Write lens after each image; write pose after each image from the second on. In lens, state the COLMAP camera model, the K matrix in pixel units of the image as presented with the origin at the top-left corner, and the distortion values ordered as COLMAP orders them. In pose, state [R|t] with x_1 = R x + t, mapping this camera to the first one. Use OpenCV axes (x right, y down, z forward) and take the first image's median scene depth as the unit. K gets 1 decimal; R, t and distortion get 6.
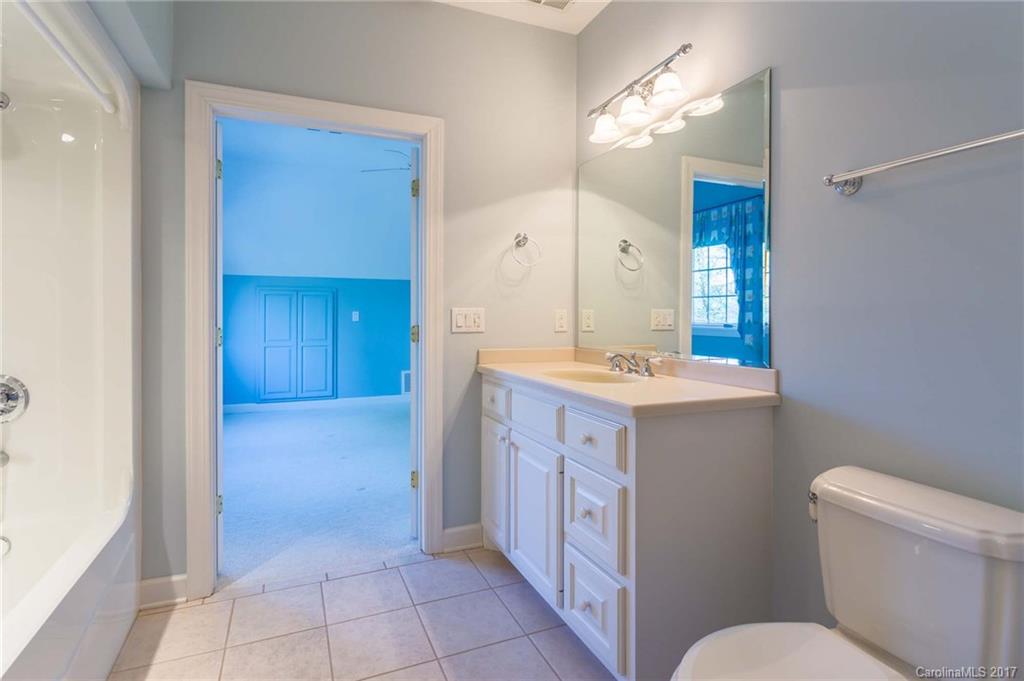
lens RADIAL K [[507.1, 0, 510.9], [0, 507.1, 320.6], [0, 0, 1]] dist [0.000298, 0.000048]
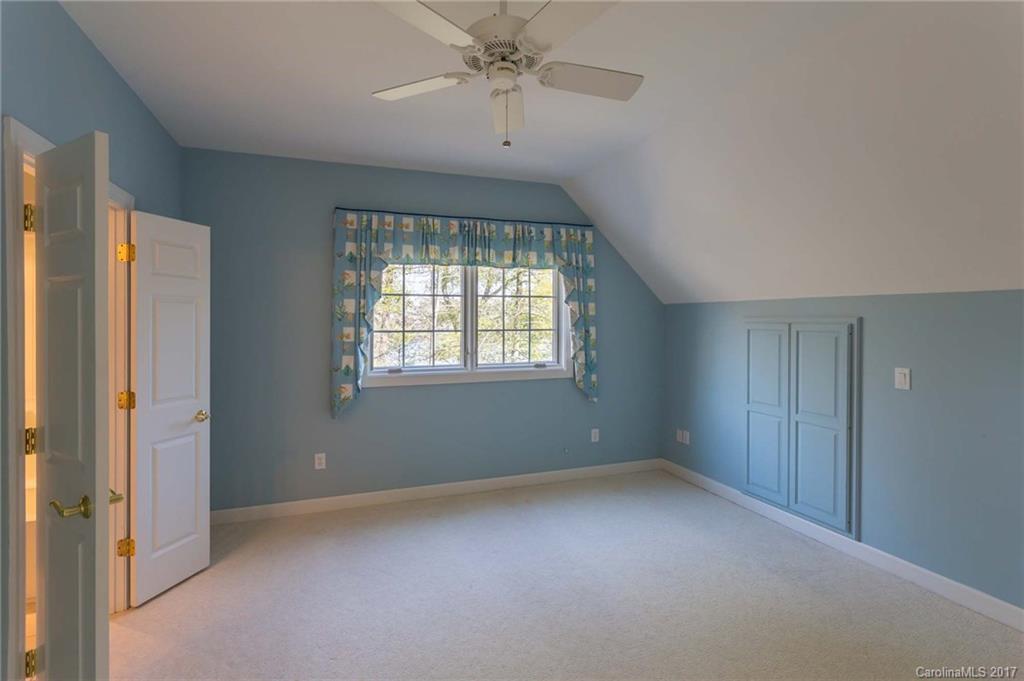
lens RADIAL K [[507.1, 0, 510.9], [0, 507.1, 320.6], [0, 0, 1]] dist [0.000298, 0.000048]
pose [[-0.059221, 0.003686, -0.998238, 0.175351], [-0.008449, 0.999956, 0.004193, -0.061781], [0.998209, 0.008682, -0.059187, 0.712382]]
